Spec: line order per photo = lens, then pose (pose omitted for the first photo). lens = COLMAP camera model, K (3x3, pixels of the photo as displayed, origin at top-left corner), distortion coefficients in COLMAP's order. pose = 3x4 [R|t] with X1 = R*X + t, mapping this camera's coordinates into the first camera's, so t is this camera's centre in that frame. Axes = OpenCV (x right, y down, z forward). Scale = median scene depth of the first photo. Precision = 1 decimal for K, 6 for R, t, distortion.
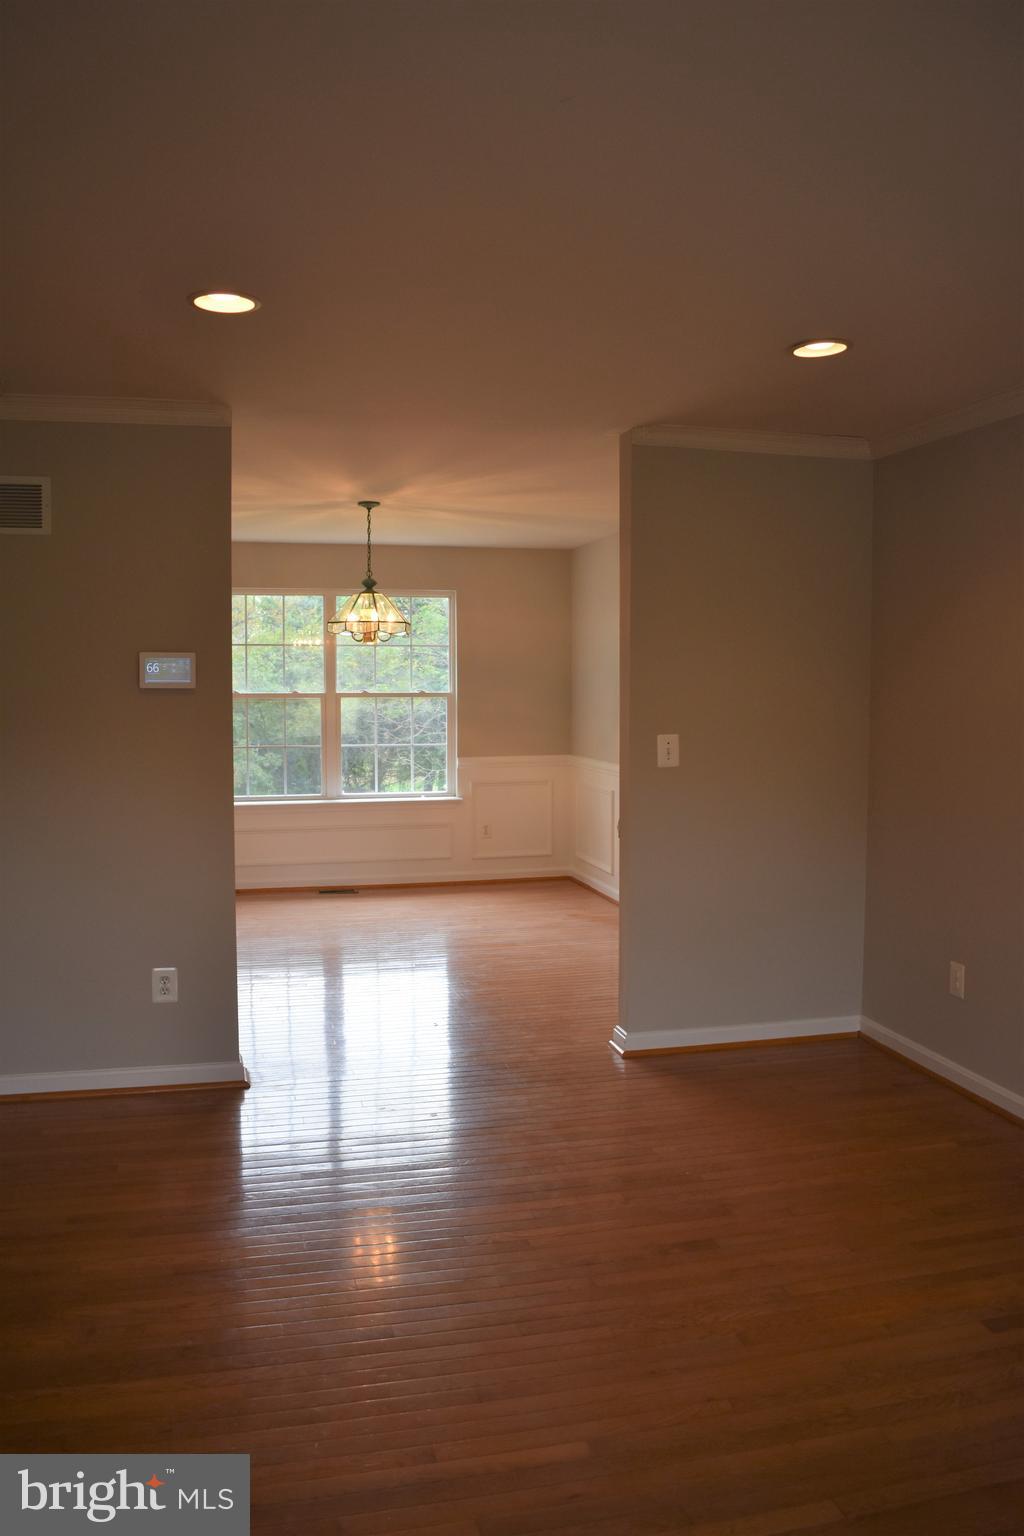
lens RADIAL K [[1210.6, 0, 516.9], [0, 1210.6, 759.2], [0, 0, 1]] dist [-0.075222, 0.001446]
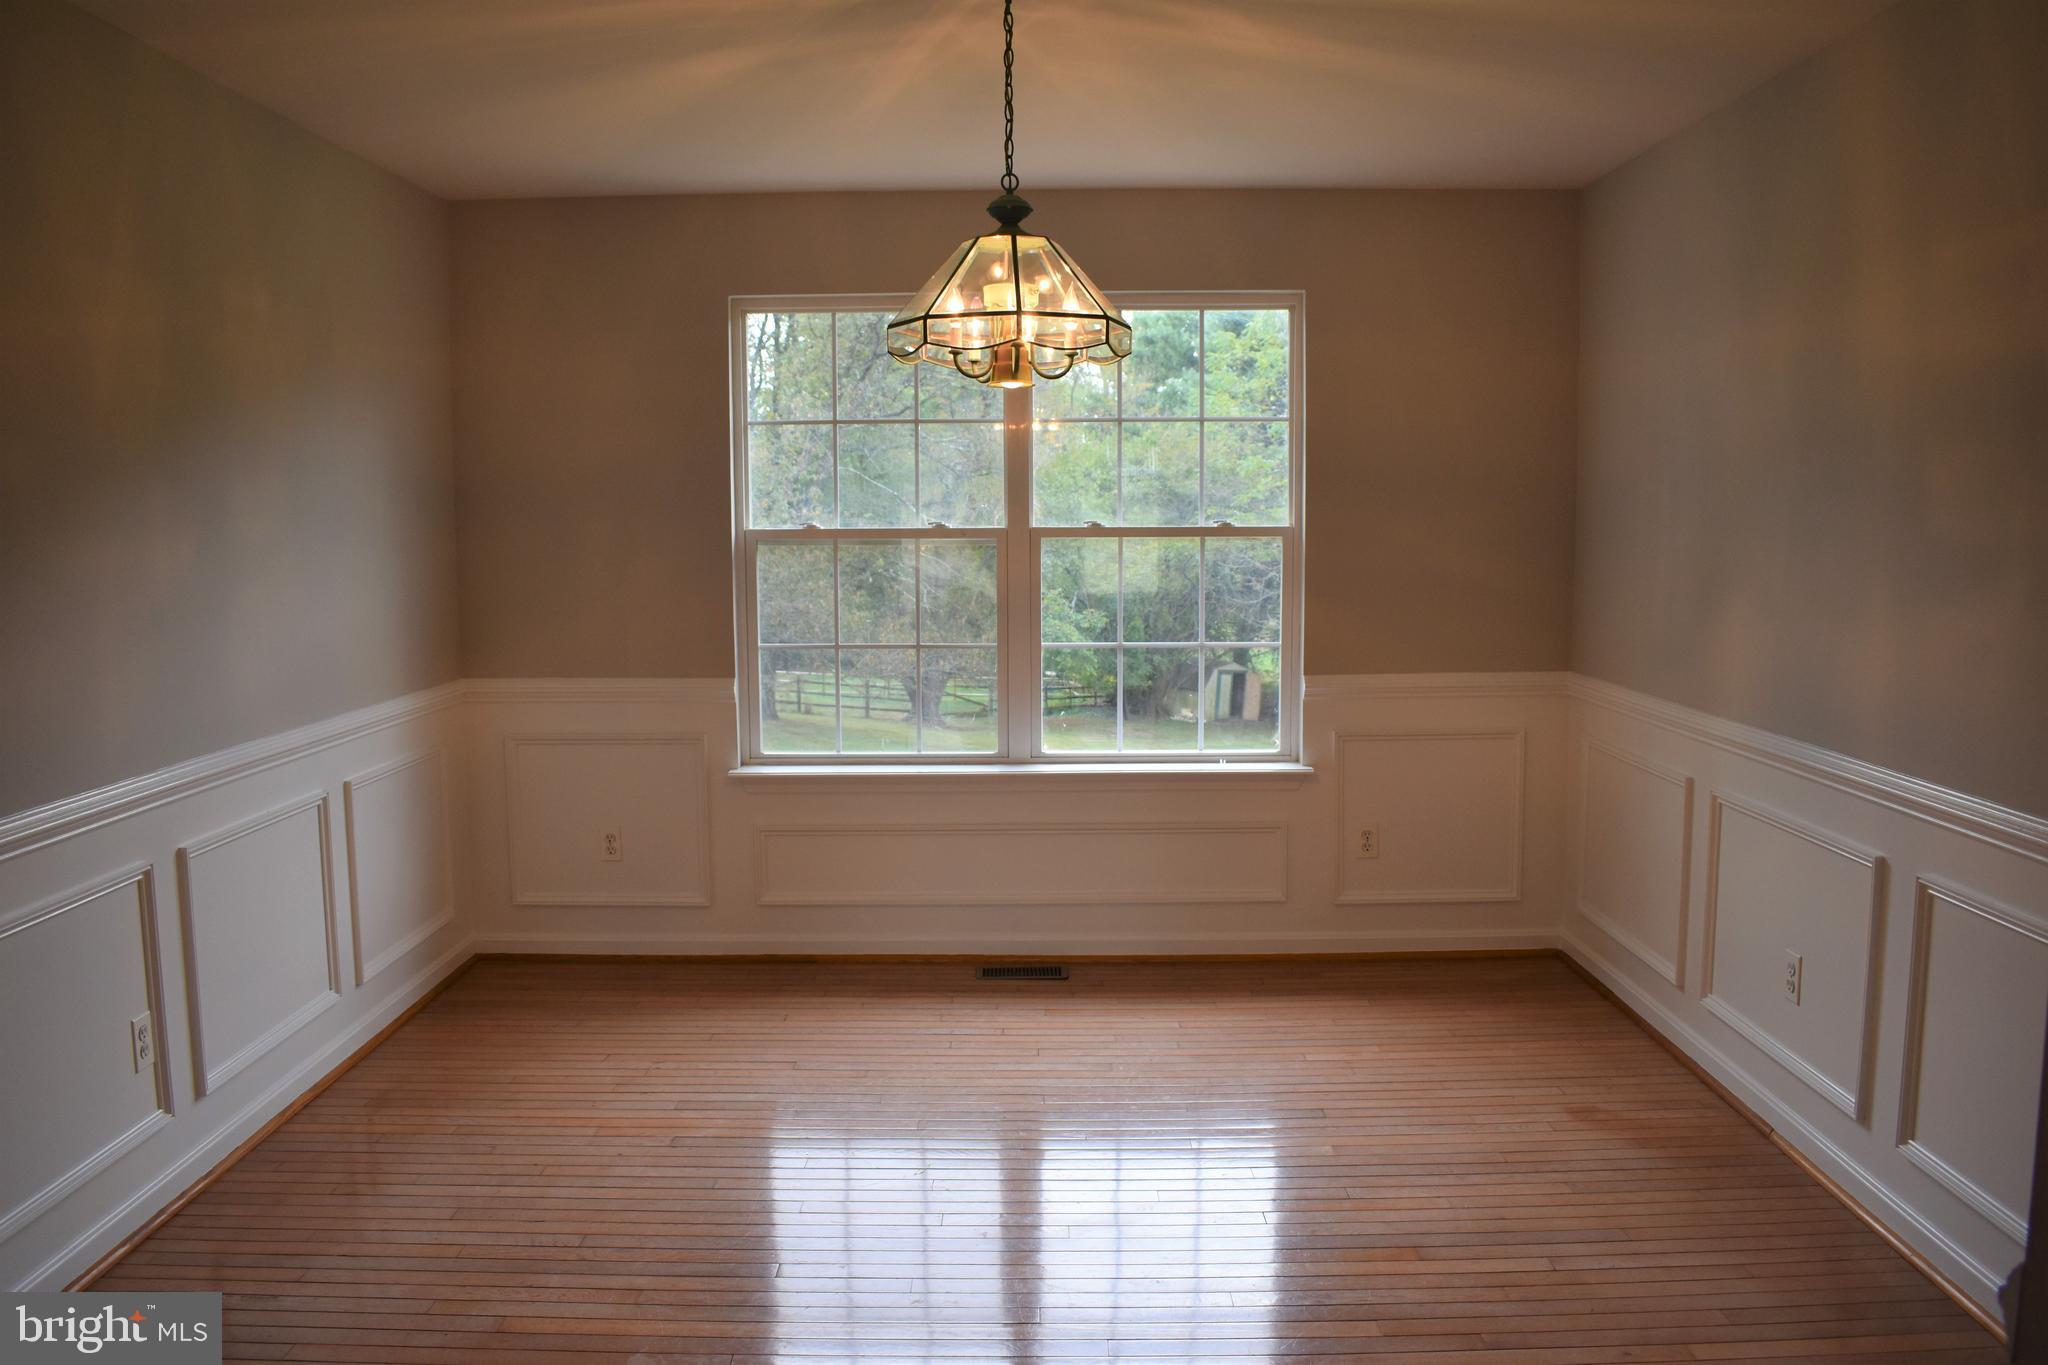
lens RADIAL K [[1614.1, 0, 1034.0], [0, 1614.1, 680.8], [0, 0, 1]] dist [-0.075222, 0.001446]
pose [[0.969164, 0.021727, -0.245458, -0.000863], [-0.011572, 0.999019, 0.042737, -0.030631], [0.246146, -0.038579, 0.968465, 0.548360]]
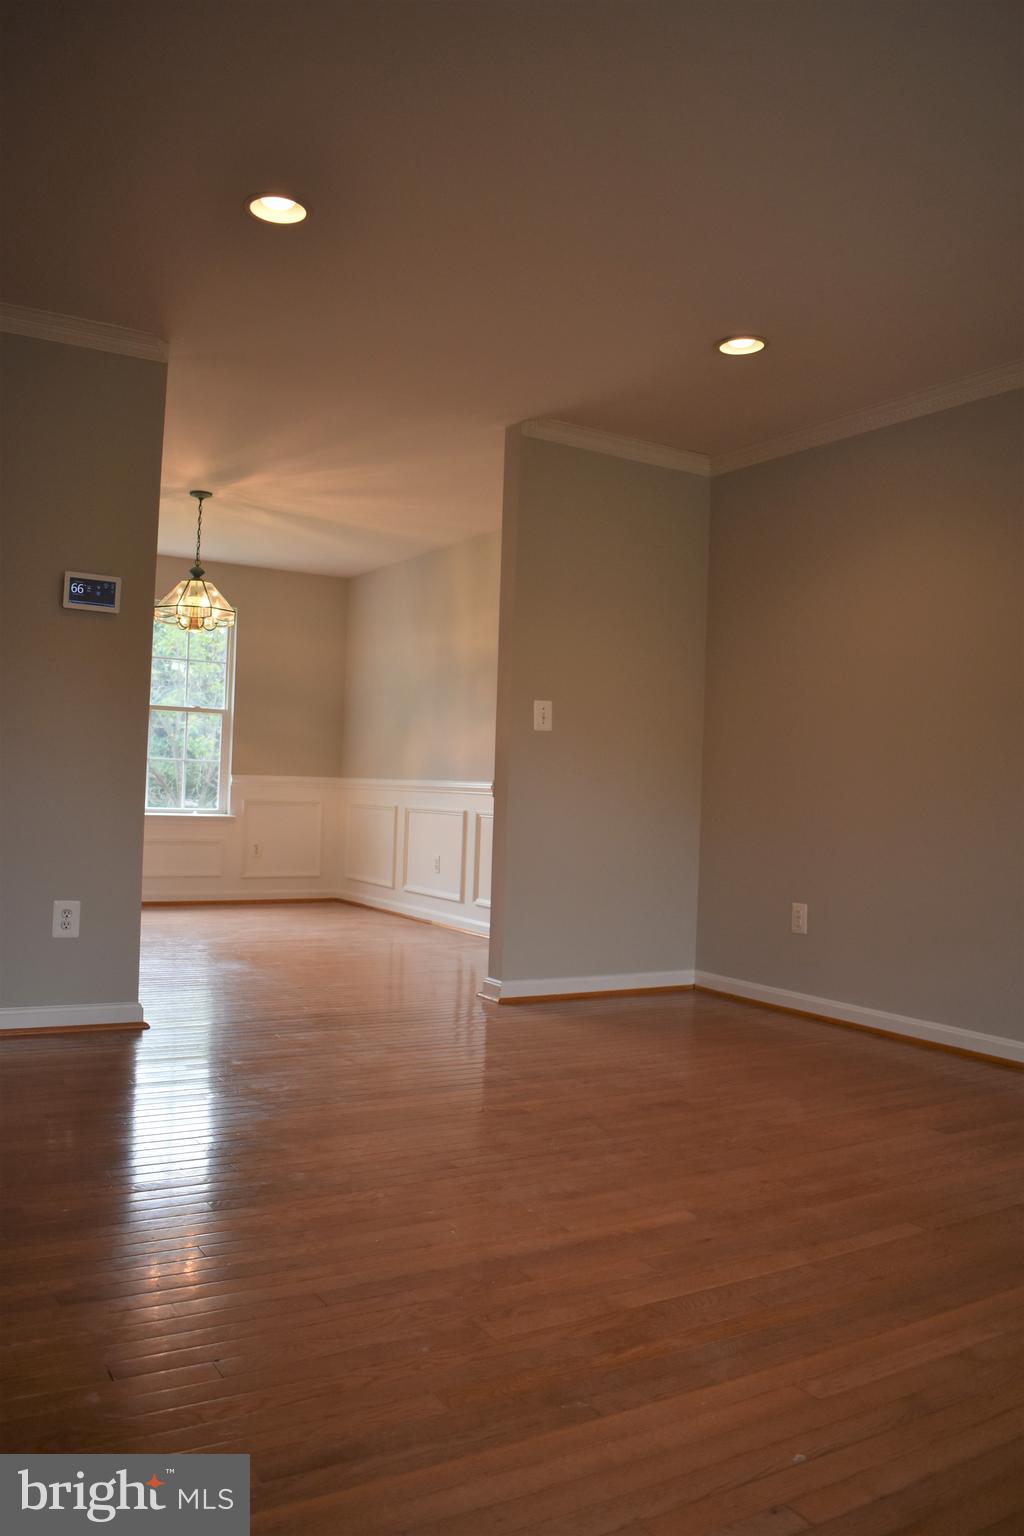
lens RADIAL K [[1210.6, 0, 516.9], [0, 1210.6, 759.2], [0, 0, 1]] dist [-0.075222, 0.001446]
pose [[0.954842, 0.039918, 0.294421, -0.155834], [-0.014739, 0.996078, -0.087248, 0.091877], [-0.296749, 0.078969, 0.951685, -0.016912]]
